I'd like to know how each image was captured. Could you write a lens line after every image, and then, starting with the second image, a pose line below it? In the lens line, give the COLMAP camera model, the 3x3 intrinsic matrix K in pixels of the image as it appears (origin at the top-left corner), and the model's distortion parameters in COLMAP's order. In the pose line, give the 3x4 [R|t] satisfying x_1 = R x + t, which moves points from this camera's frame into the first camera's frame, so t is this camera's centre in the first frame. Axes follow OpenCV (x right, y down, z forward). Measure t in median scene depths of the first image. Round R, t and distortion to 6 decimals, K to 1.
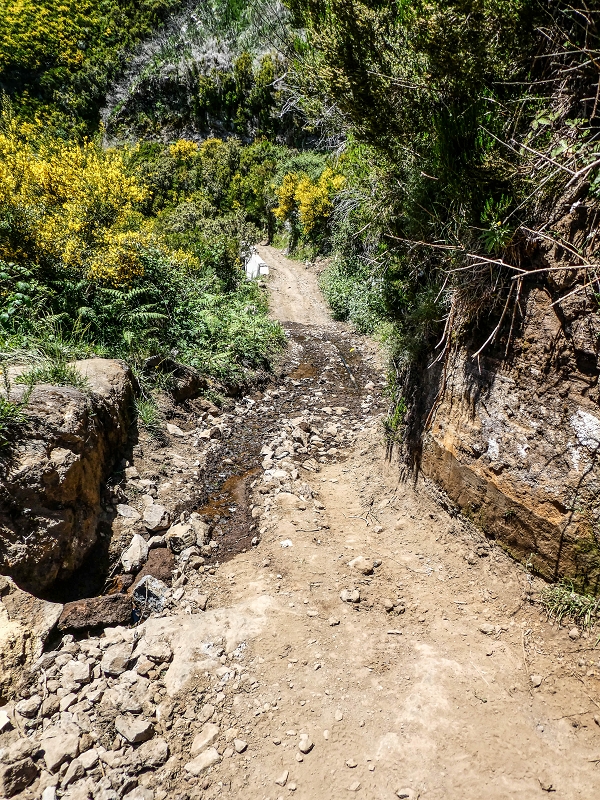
lens RADIAL K [[596.3, 0, 300.0], [0, 596.3, 400.0], [0, 0, 1]] dist [0.004259, -0.016238]
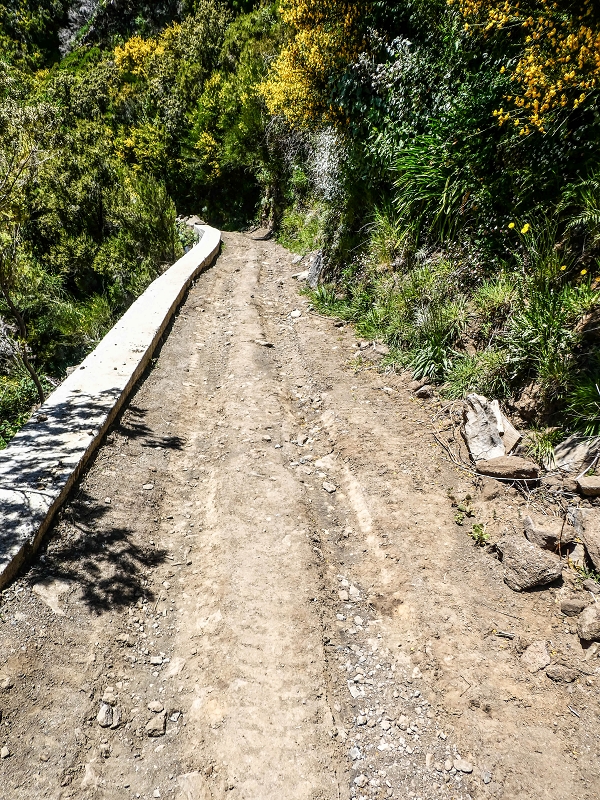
lens RADIAL K [[596.3, 0, 300.0], [0, 596.3, 400.0], [0, 0, 1]] dist [0.004259, -0.016238]
pose [[0.997873, 0.047918, -0.044208, -0.011148], [-0.047313, 0.998773, 0.014622, -0.148192], [0.044855, -0.012499, 0.998915, 0.562000]]
